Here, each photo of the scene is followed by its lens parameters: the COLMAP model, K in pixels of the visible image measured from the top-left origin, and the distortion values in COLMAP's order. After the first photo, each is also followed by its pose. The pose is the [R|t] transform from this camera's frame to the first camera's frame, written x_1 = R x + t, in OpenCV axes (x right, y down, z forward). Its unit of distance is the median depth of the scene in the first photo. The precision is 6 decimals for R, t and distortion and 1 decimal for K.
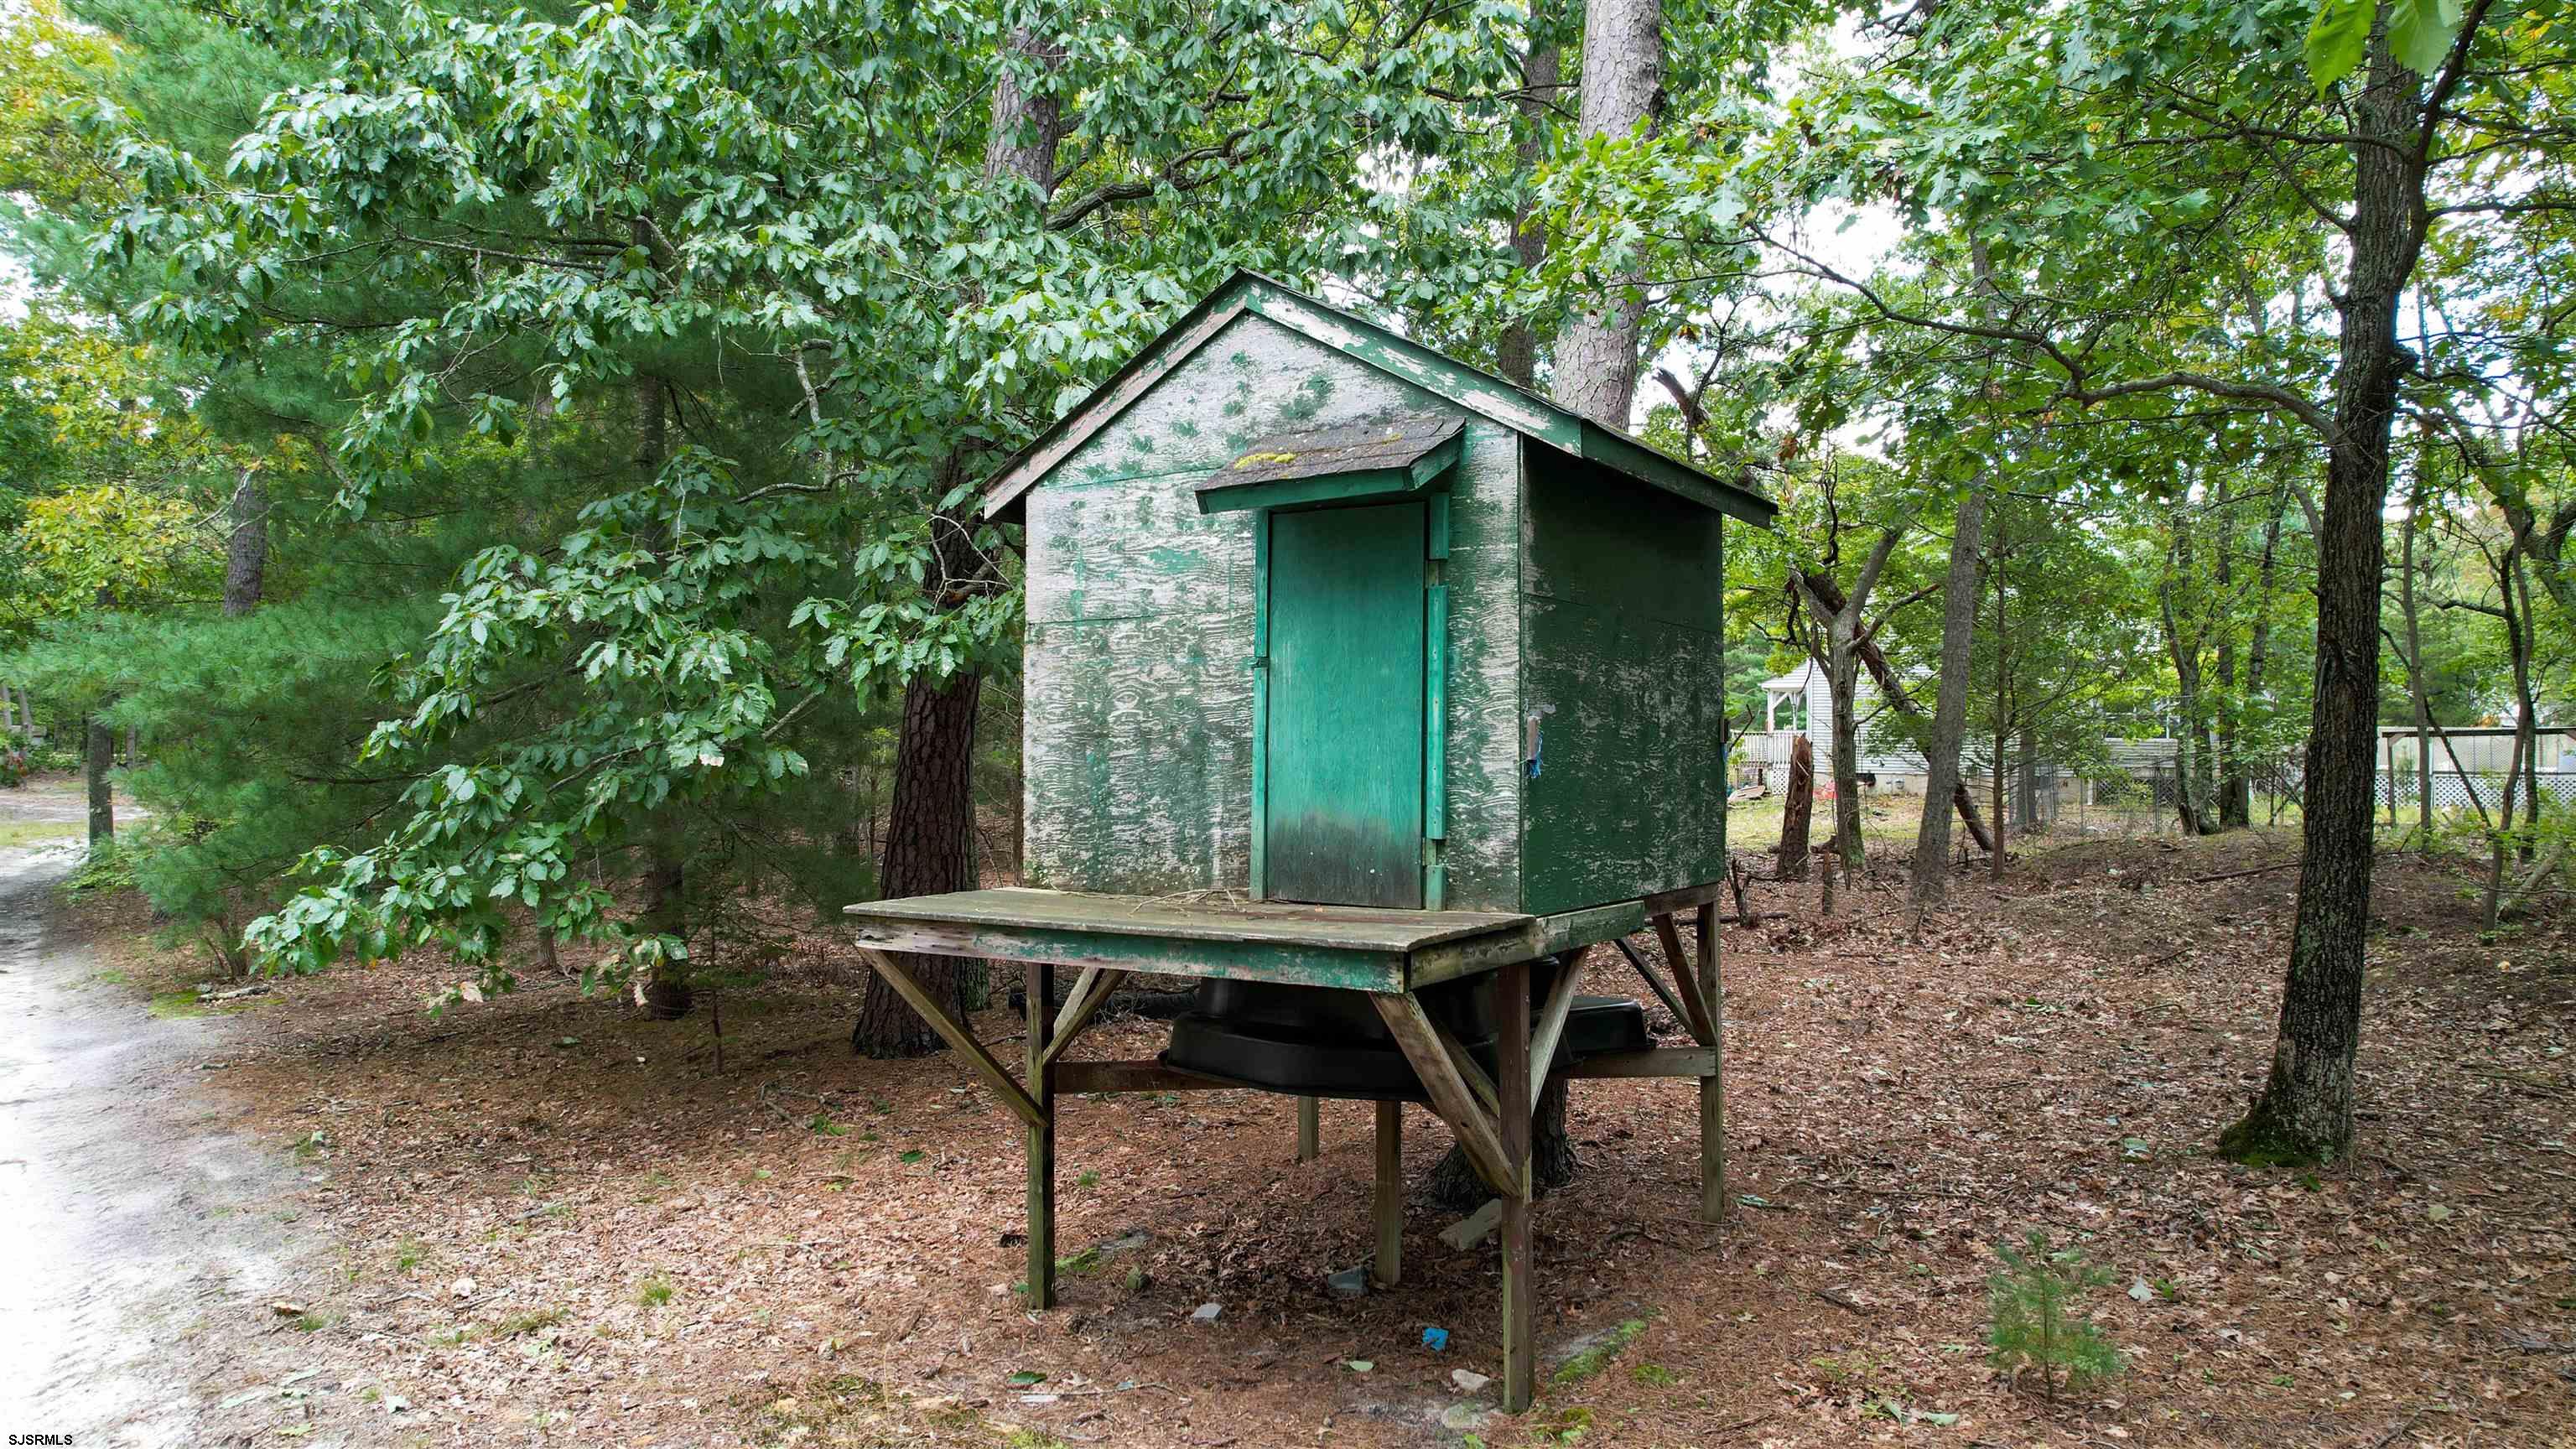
lens RADIAL K [[1631.7, 0, 1285.8], [0, 1631.7, 763.3], [0, 0, 1]] dist [-0.043406, 0.037313]
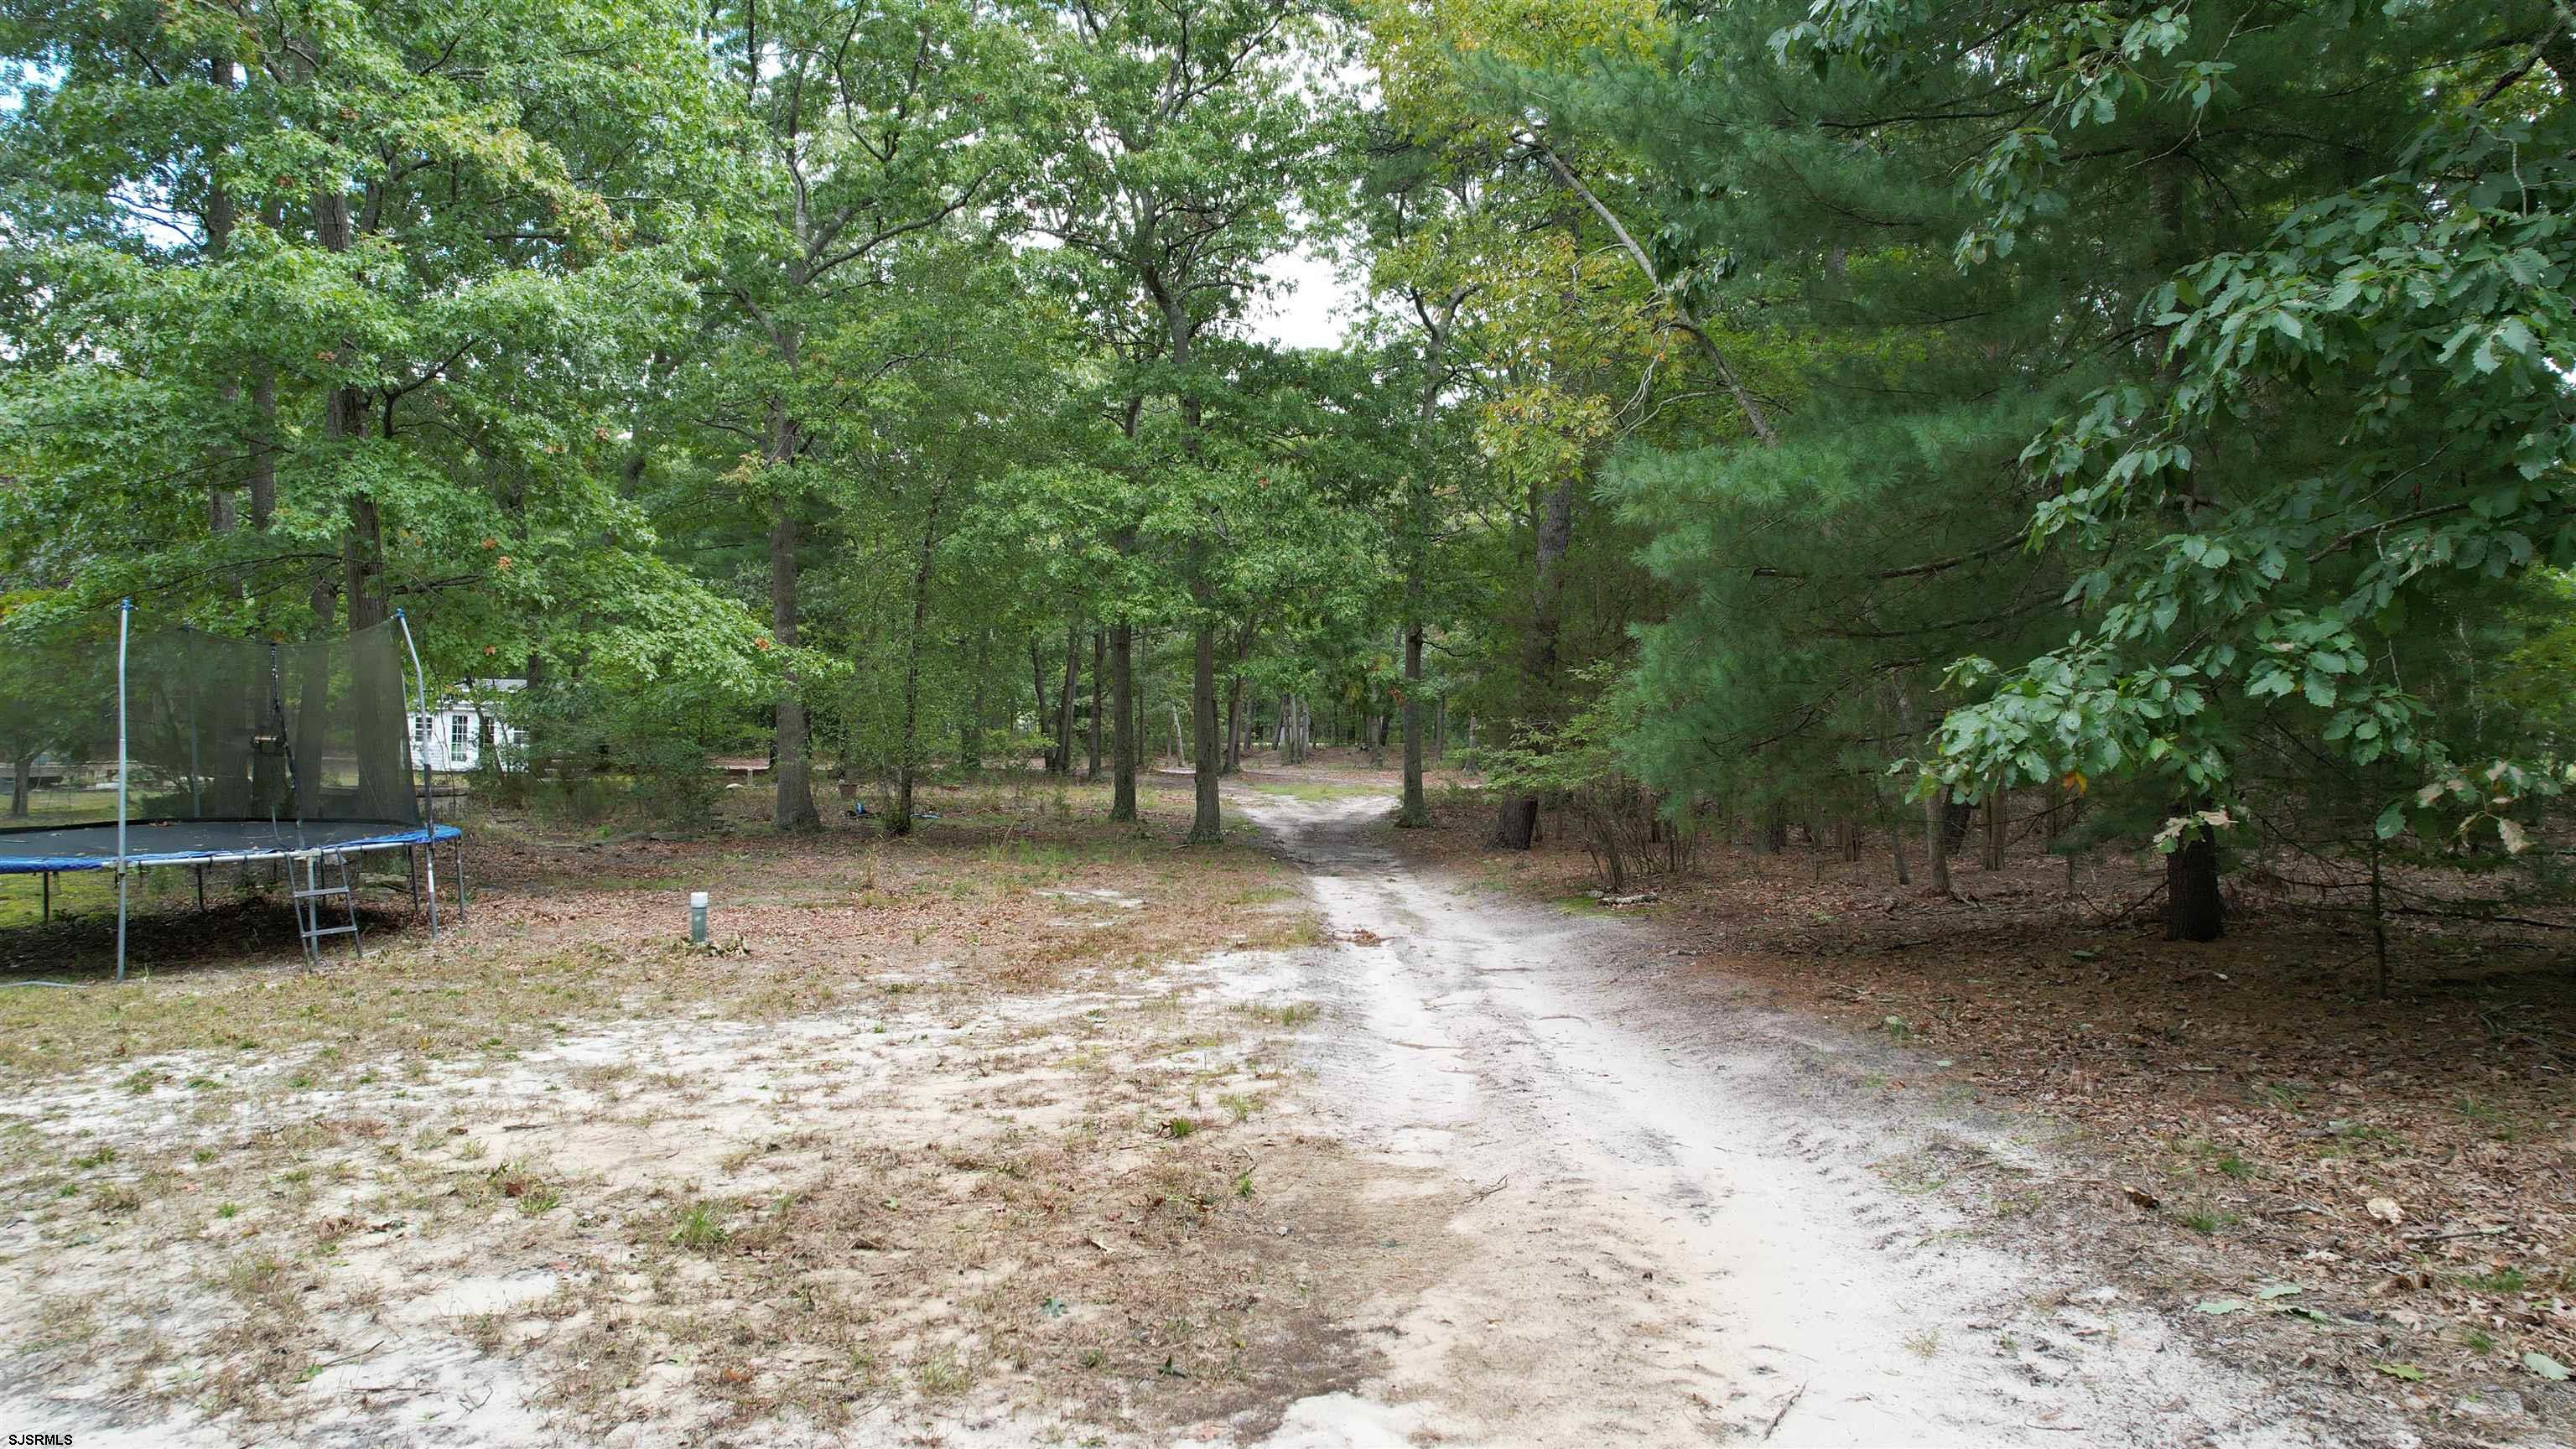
lens RADIAL K [[1631.7, 0, 1285.8], [0, 1631.7, 763.3], [0, 0, 1]] dist [-0.043406, 0.037313]
pose [[0.831428, 0.004526, -0.555614, -0.446059], [-0.014399, 0.999807, -0.013402, 0.128408], [0.555446, 0.019143, 0.831332, 0.129838]]
